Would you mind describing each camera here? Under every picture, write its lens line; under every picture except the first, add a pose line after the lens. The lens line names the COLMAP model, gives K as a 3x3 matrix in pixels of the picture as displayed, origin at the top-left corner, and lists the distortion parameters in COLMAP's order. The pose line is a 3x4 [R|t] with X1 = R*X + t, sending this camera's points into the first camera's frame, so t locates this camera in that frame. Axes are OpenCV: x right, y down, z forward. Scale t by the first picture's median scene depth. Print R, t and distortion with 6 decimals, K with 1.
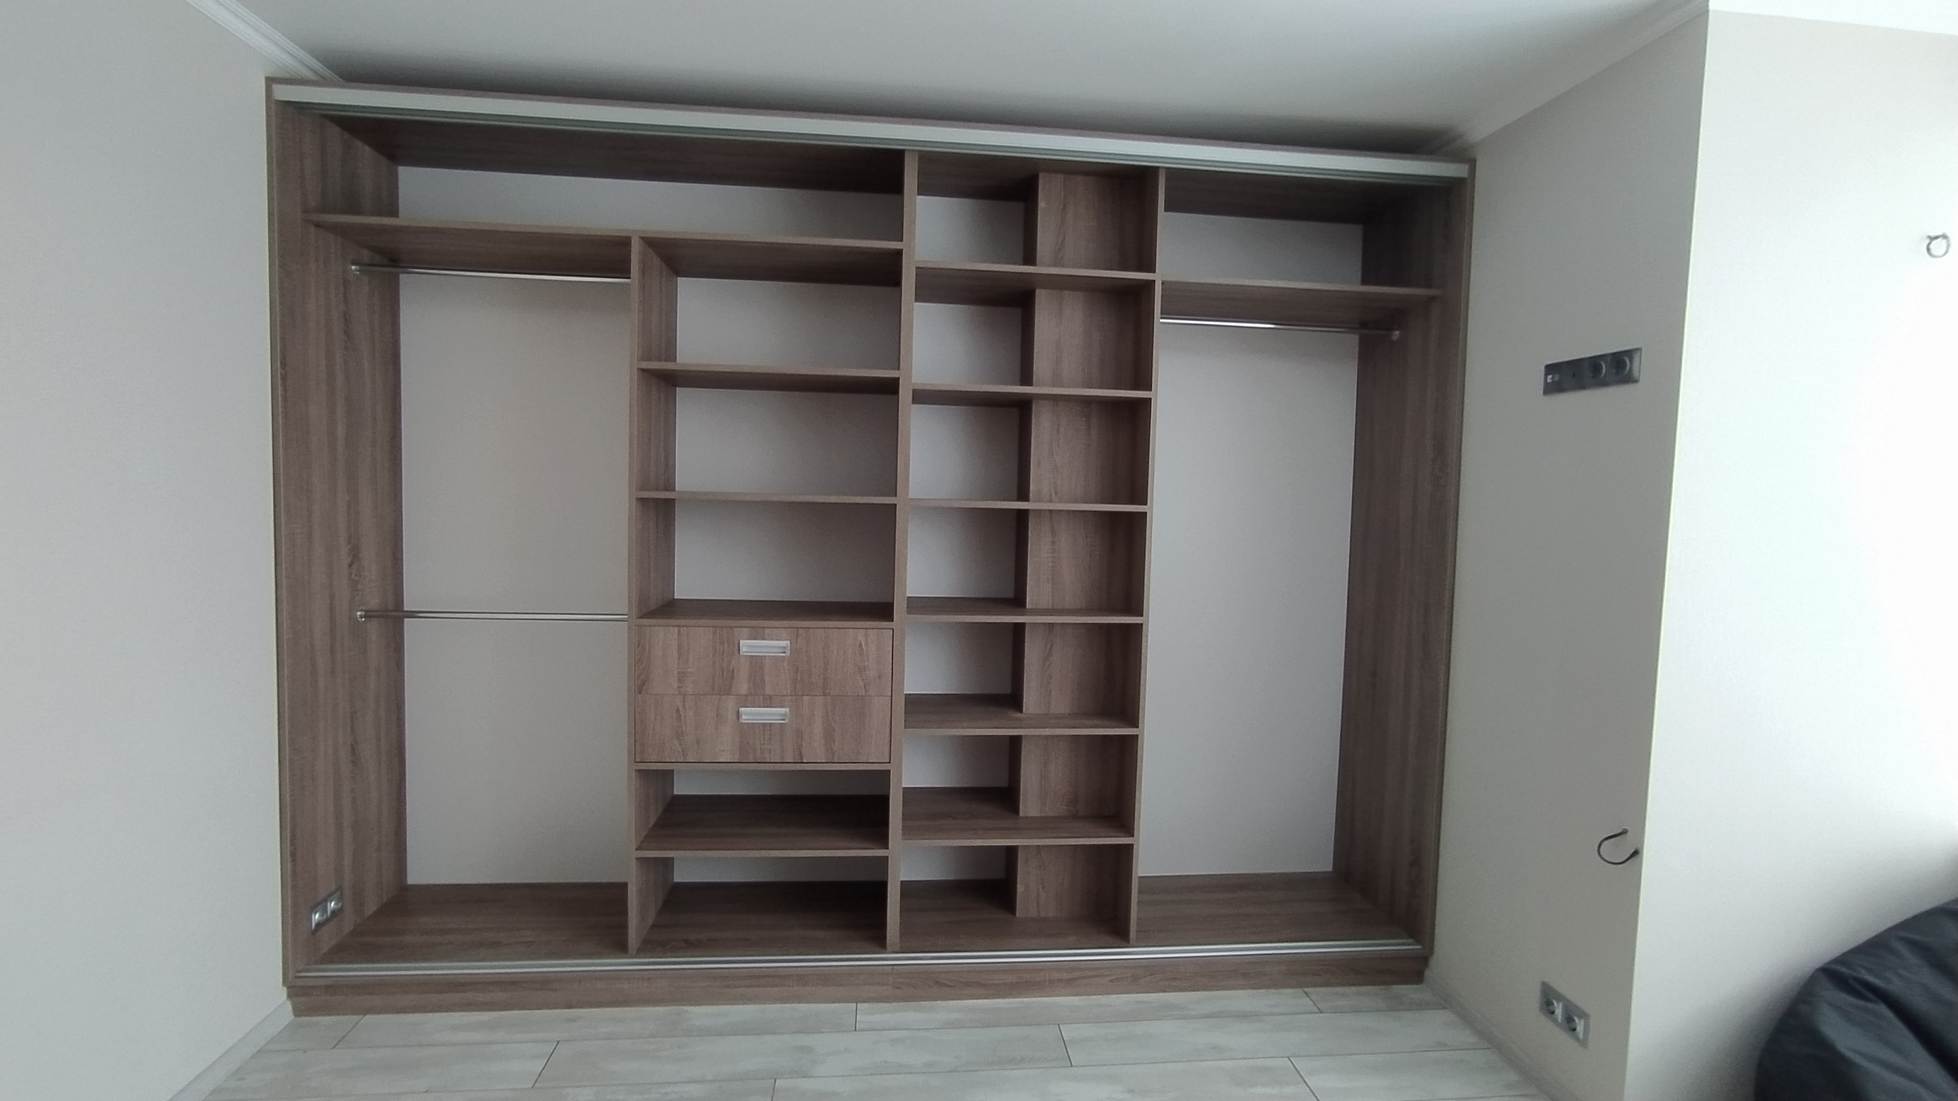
lens RADIAL K [[894.8, 0, 980.7], [0, 894.8, 556.6], [0, 0, 1]] dist [0.003195, 0.001227]
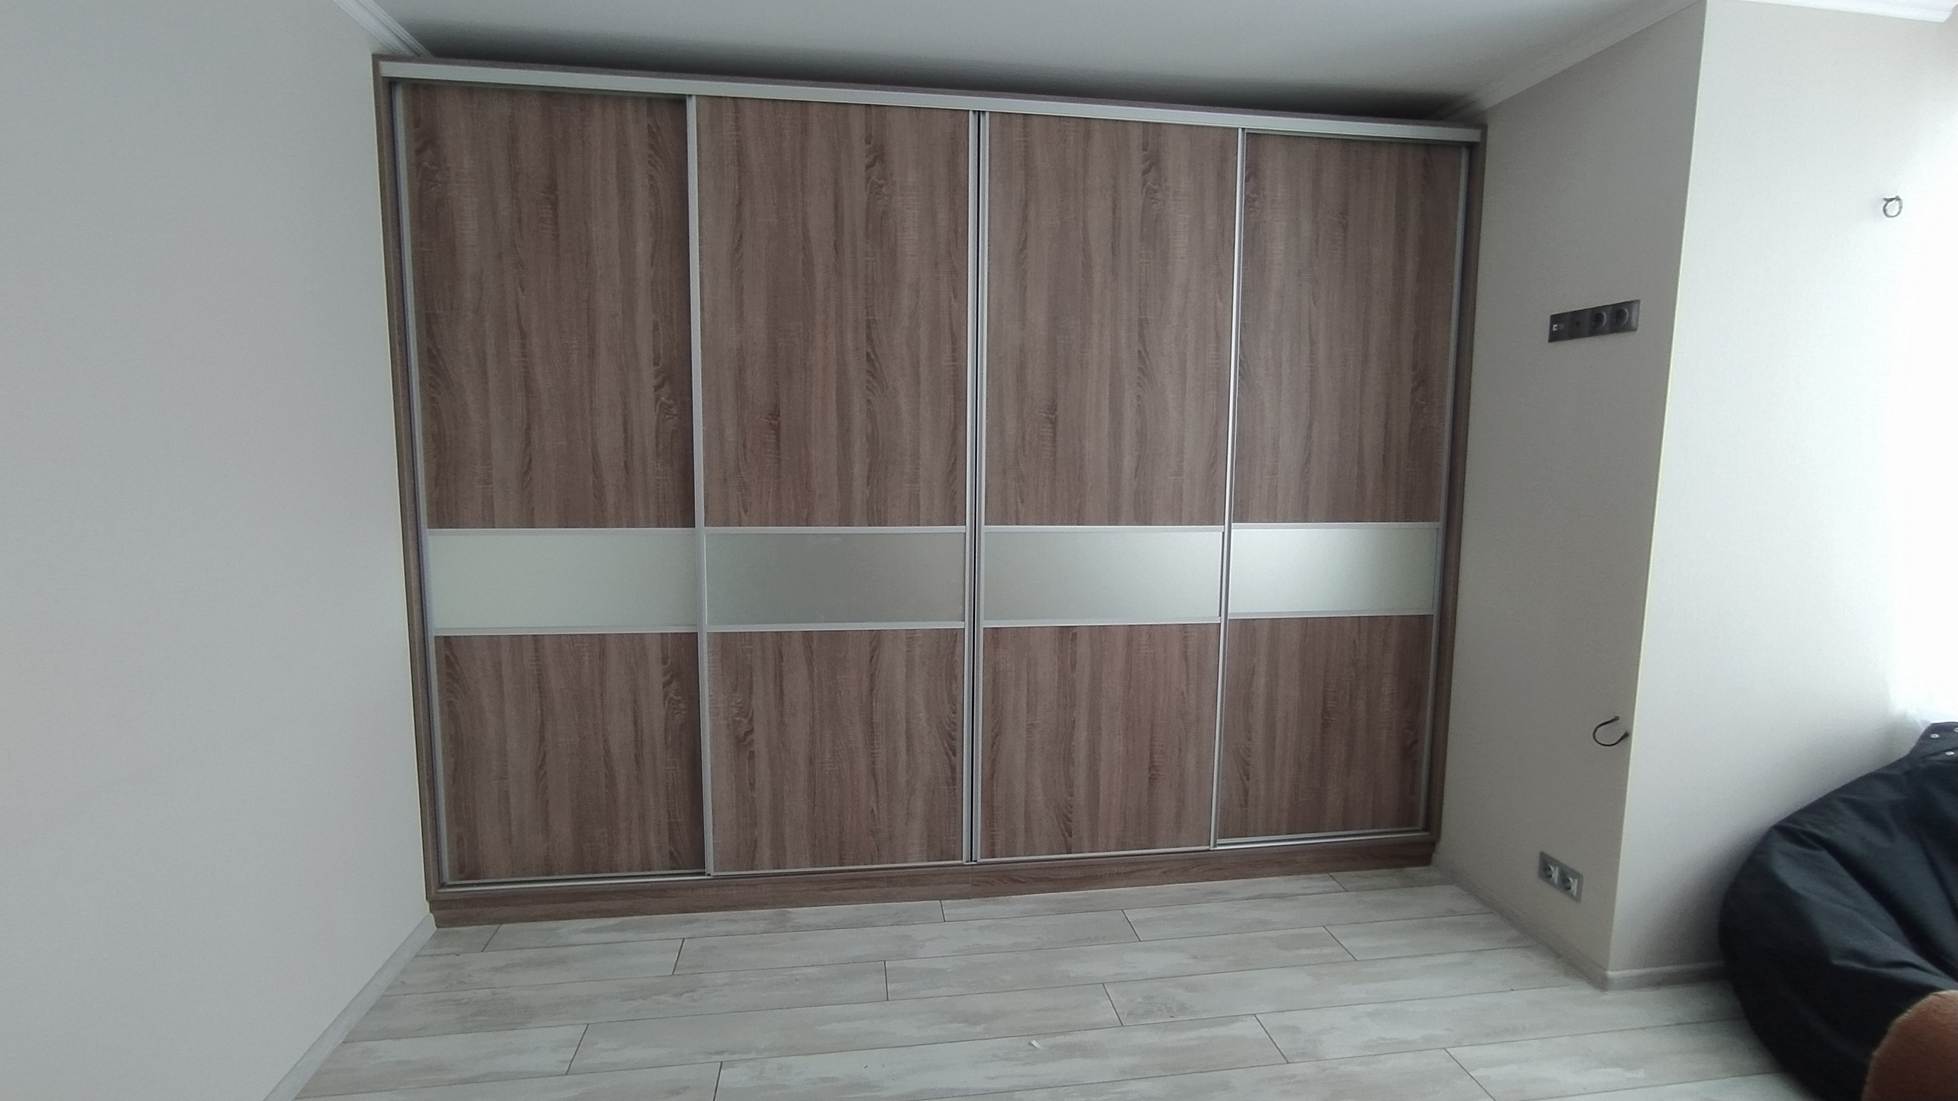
lens RADIAL K [[894.8, 0, 983.5], [0, 894.8, 558.8], [0, 0, 1]] dist [0.003195, 0.001227]
pose [[0.998847, -0.024342, 0.041368, -0.121459], [0.021924, 0.998080, 0.057925, 0.009556], [-0.042699, -0.056951, 0.997463, -0.097146]]
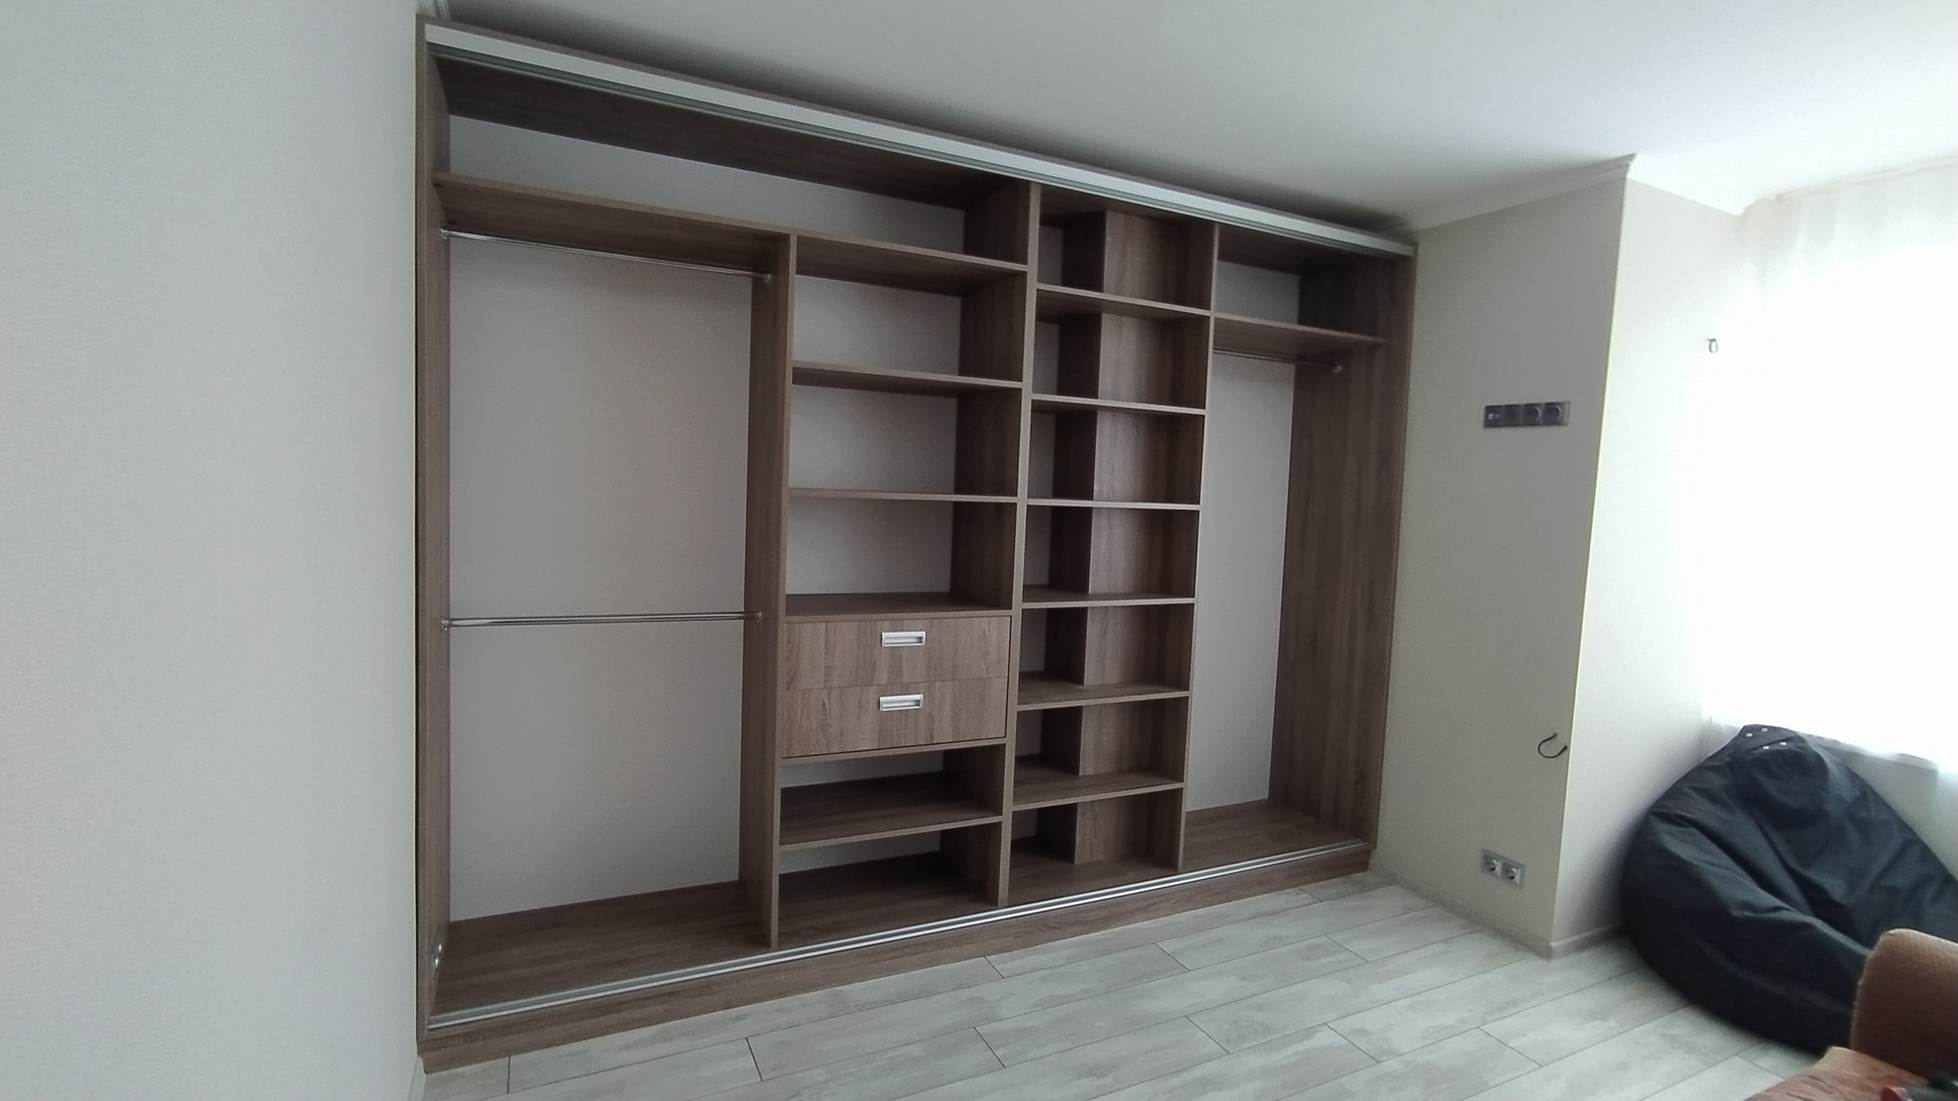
lens RADIAL K [[894.8, 0, 985.2], [0, 894.8, 561.8], [0, 0, 1]] dist [0.003195, 0.001227]
pose [[0.936095, -0.017913, 0.351290, -0.521766], [0.008427, 0.999558, 0.028513, -0.018353], [-0.351645, -0.023730, 0.935833, -0.020516]]
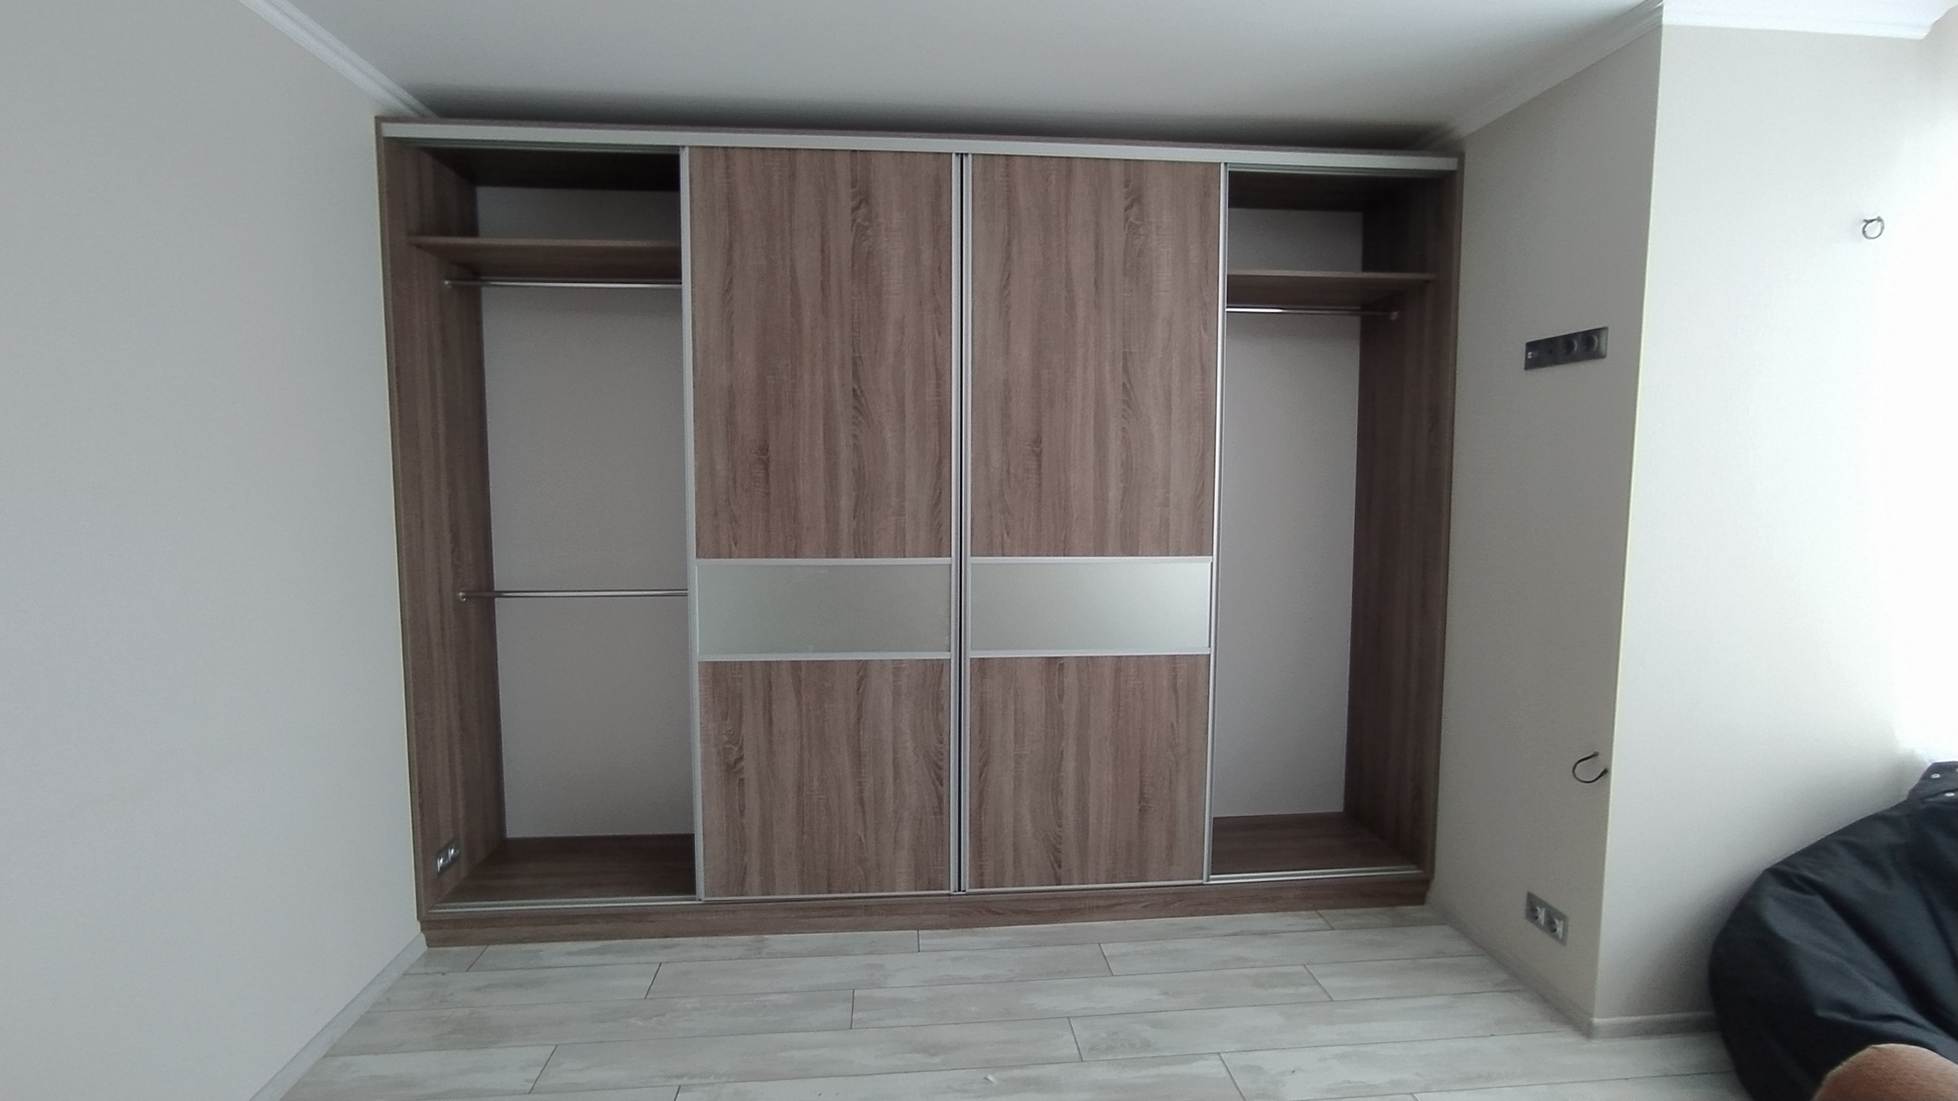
lens RADIAL K [[894.8, 0, 983.1], [0, 894.8, 563.0], [0, 0, 1]] dist [0.003195, 0.001227]
pose [[0.999621, -0.024881, -0.011780, -0.032163], [0.025200, 0.999295, 0.027821, 0.009749], [0.011079, -0.028107, 0.999544, -0.111582]]
